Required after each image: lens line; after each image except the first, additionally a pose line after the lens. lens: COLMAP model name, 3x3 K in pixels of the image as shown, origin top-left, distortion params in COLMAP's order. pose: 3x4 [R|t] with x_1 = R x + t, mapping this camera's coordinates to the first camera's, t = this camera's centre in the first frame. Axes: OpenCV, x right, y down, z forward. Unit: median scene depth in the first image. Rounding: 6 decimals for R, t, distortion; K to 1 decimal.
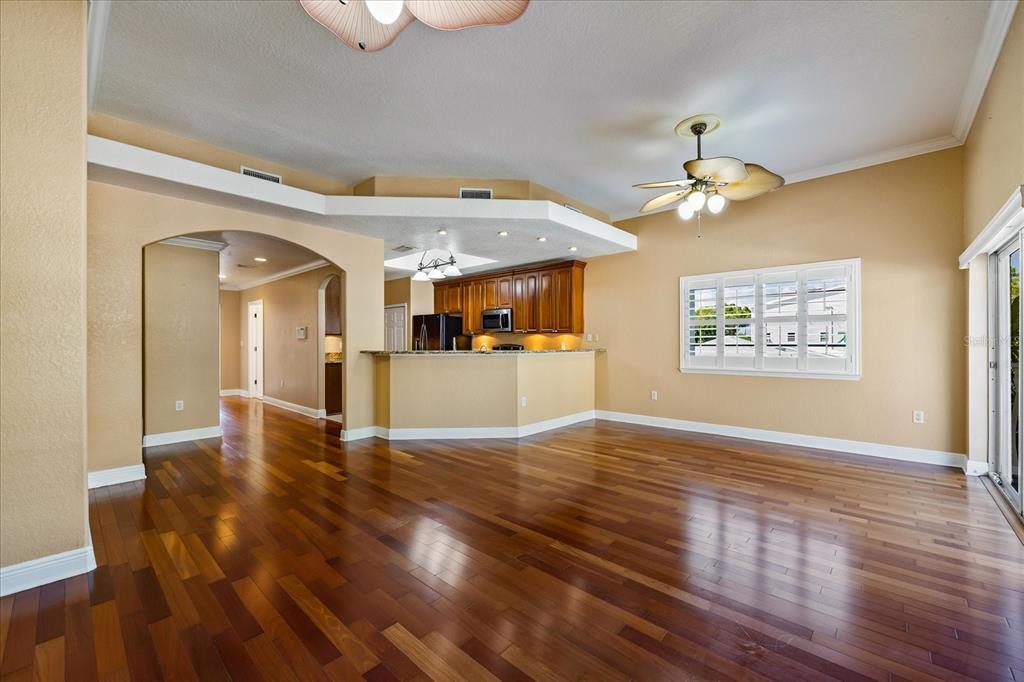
lens RADIAL K [[412.5, 0, 511.2], [0, 412.5, 344.0], [0, 0, 1]] dist [-0.001705, -0.000203]
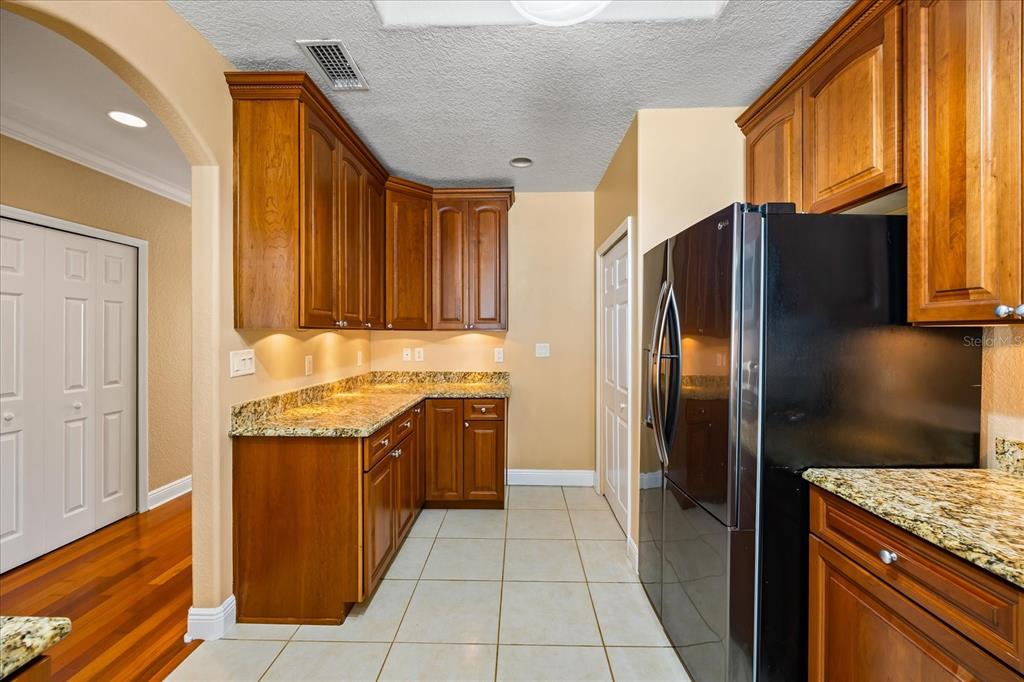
lens RADIAL K [[412.5, 0, 511.2], [0, 412.5, 344.0], [0, 0, 1]] dist [-0.001705, -0.000203]
pose [[0.660261, 0.019657, -0.750779, -0.183243], [-0.003554, 0.999728, 0.023050, -0.032770], [0.751028, -0.012550, 0.660151, 1.445350]]
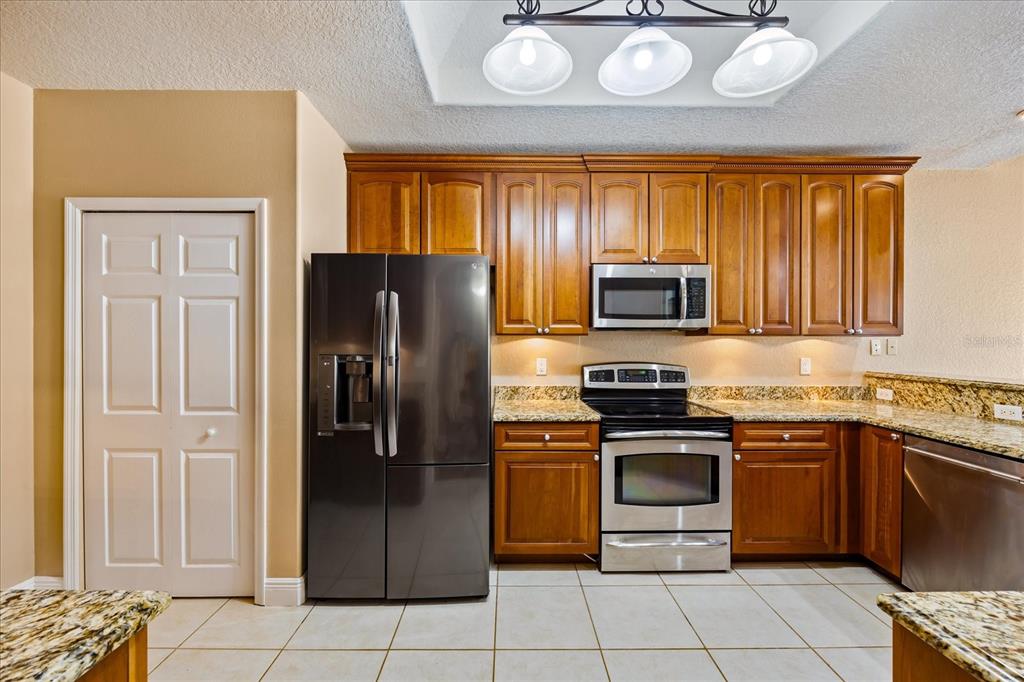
lens RADIAL K [[412.5, 0, 511.2], [0, 412.5, 344.0], [0, 0, 1]] dist [-0.001705, -0.000203]
pose [[0.733055, -0.001771, 0.680167, -0.608677], [-0.001018, 0.999993, 0.003702, -0.029407], [-0.680168, -0.003406, 0.733048, 1.401067]]
